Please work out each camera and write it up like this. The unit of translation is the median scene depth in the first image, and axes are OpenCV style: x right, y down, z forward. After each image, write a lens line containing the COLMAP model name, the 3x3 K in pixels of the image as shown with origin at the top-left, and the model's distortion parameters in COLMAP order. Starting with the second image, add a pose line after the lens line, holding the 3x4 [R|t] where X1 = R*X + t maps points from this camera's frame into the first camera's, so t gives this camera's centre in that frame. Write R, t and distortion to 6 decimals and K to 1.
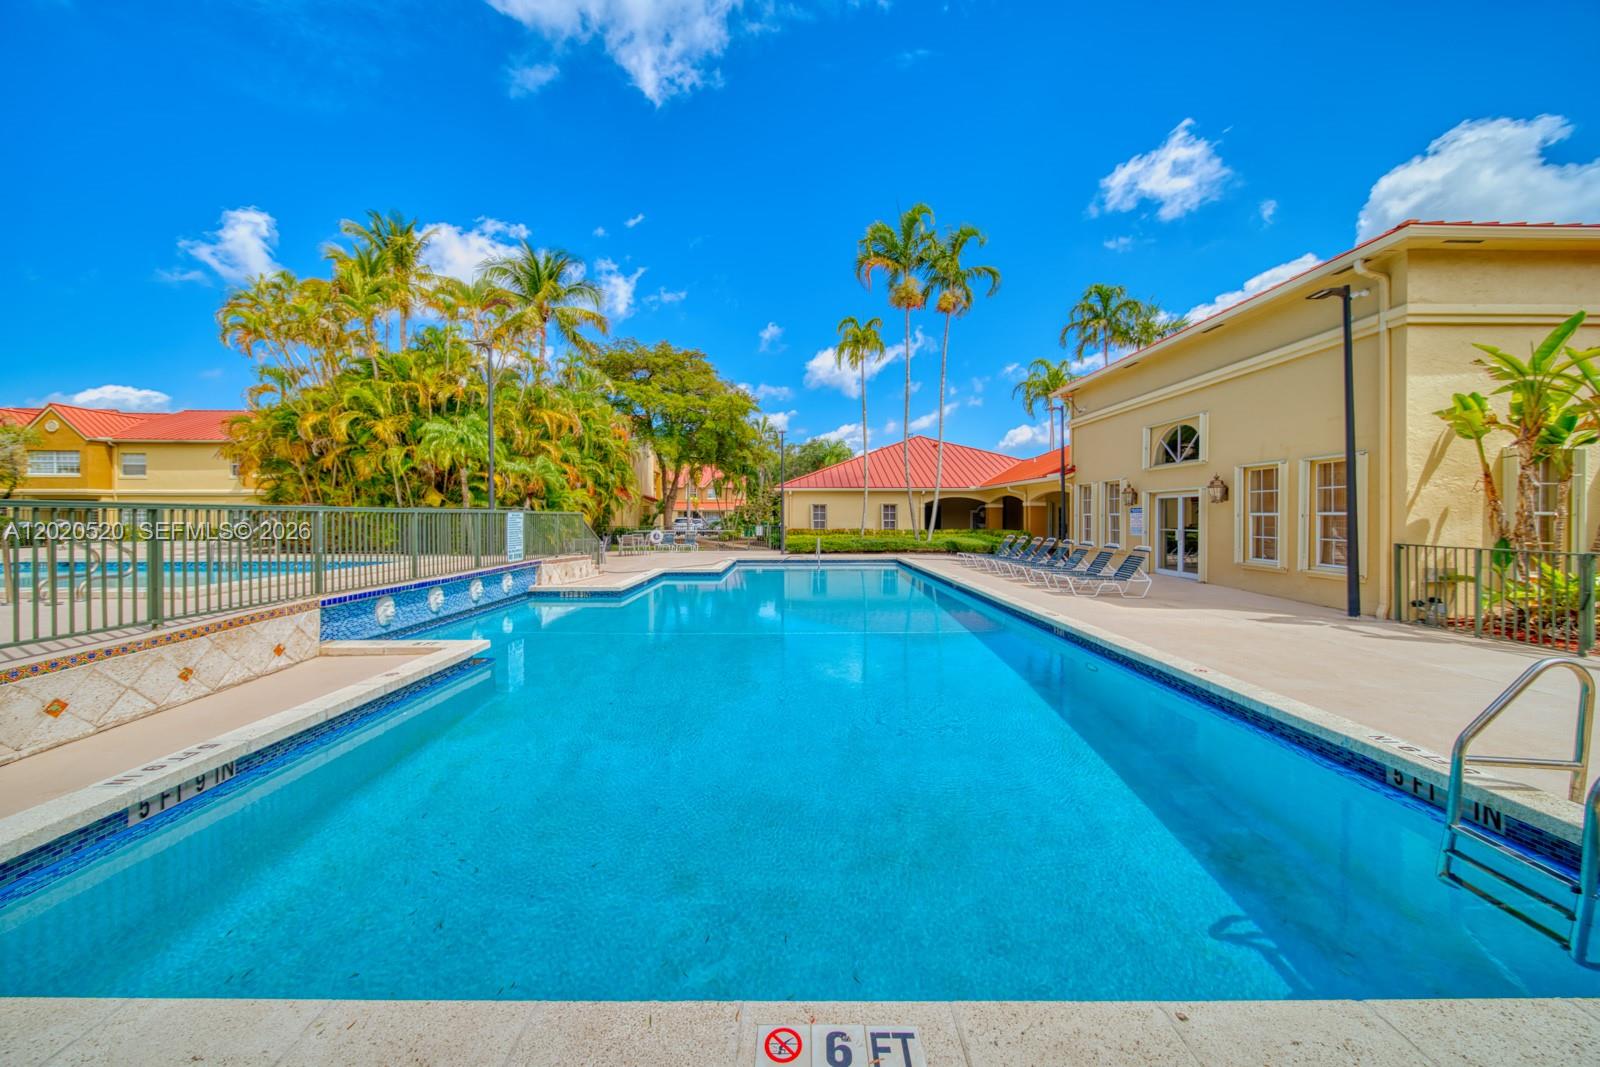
lens RADIAL K [[562.9, 0, 796.4], [0, 562.9, 517.7], [0, 0, 1]] dist [-0.001170, -0.000063]
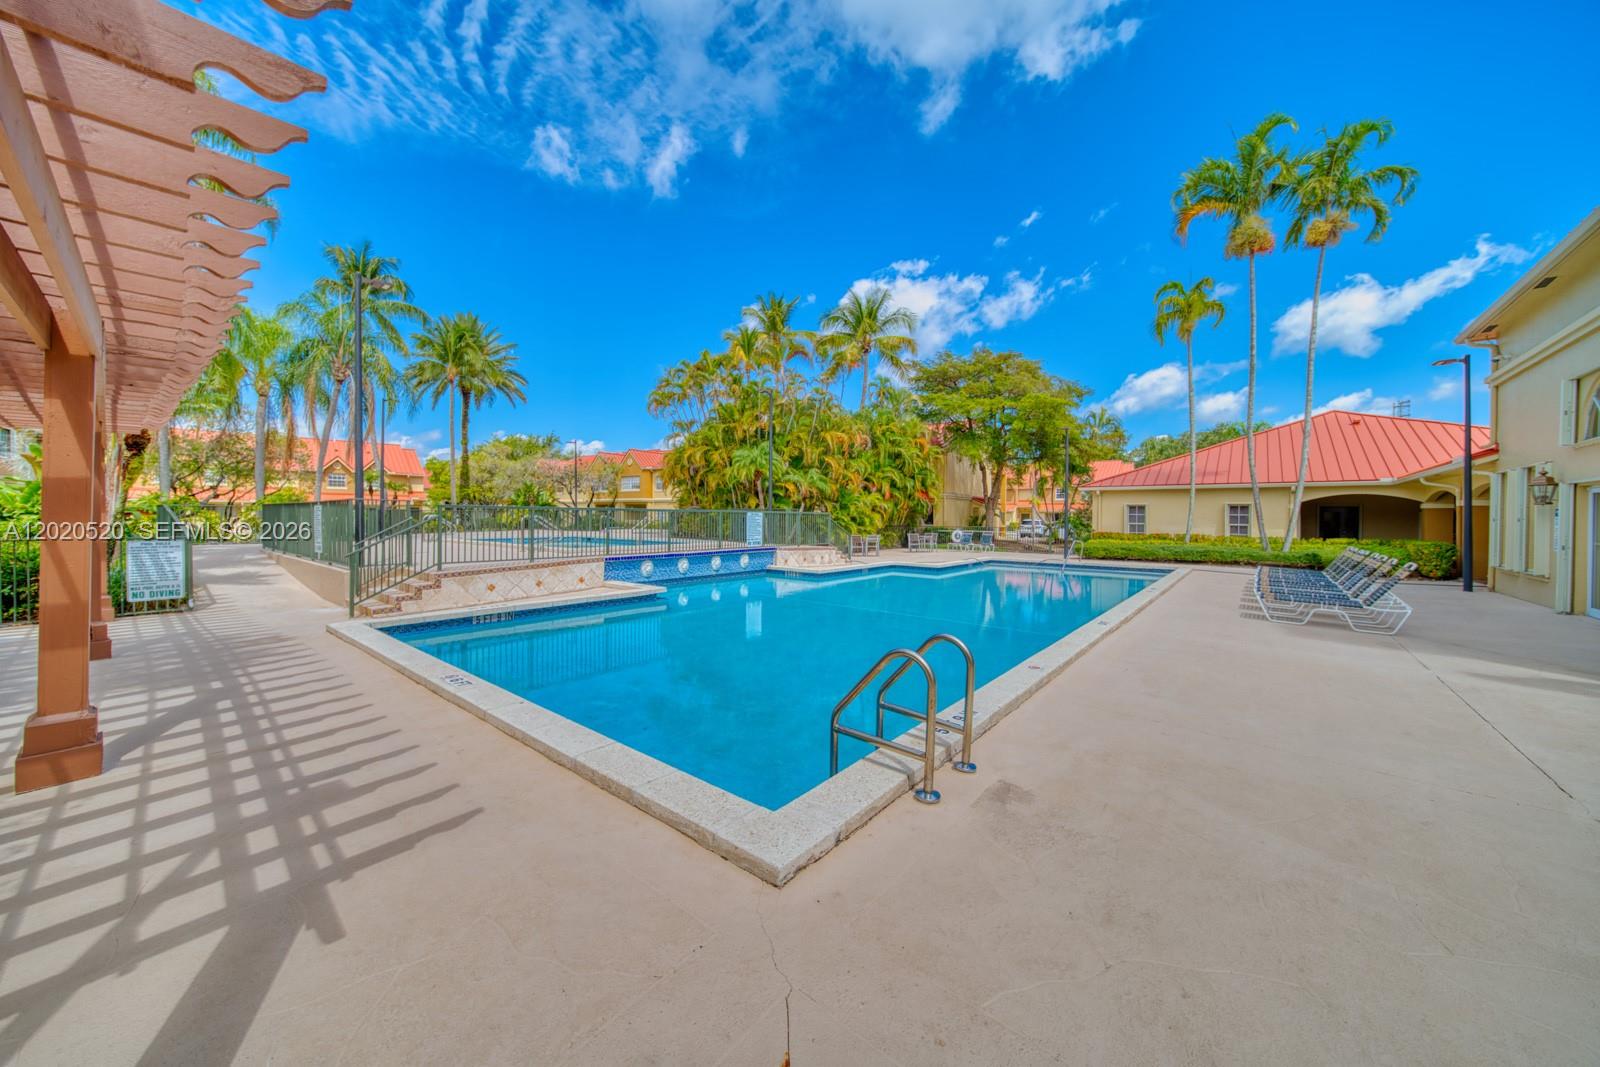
lens RADIAL K [[562.9, 0, 796.4], [0, 562.9, 517.7], [0, 0, 1]] dist [-0.001170, -0.000063]
pose [[0.769681, 0.008827, -0.638368, 0.349048], [-0.011113, 0.999938, 0.000427, 0.002233], [0.638332, 0.006765, 0.769731, -0.018004]]
